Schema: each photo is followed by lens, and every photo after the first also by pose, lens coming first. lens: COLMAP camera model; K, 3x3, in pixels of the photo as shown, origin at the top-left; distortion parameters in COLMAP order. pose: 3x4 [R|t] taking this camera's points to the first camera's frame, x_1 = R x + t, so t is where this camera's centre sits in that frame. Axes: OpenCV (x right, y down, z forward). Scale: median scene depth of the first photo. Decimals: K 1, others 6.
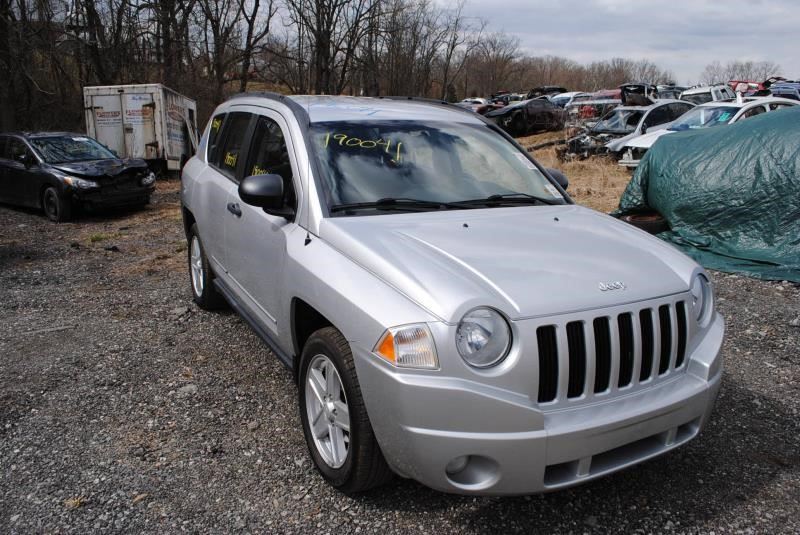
lens RADIAL K [[644.0, 0, 403.5], [0, 644.0, 263.4], [0, 0, 1]] dist [-0.036824, -0.017849]
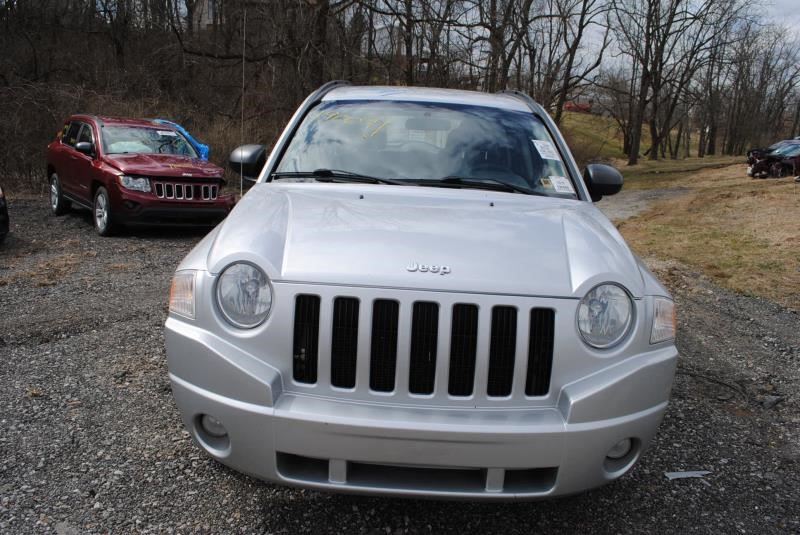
lens RADIAL K [[644.0, 0, 395.8], [0, 644.0, 276.0], [0, 0, 1]] dist [-0.036824, -0.017849]
pose [[0.870540, 0.139005, -0.472057, 0.104980], [-0.153712, 0.988087, 0.007493, 0.006645], [0.467476, 0.066038, 0.881536, 0.039682]]
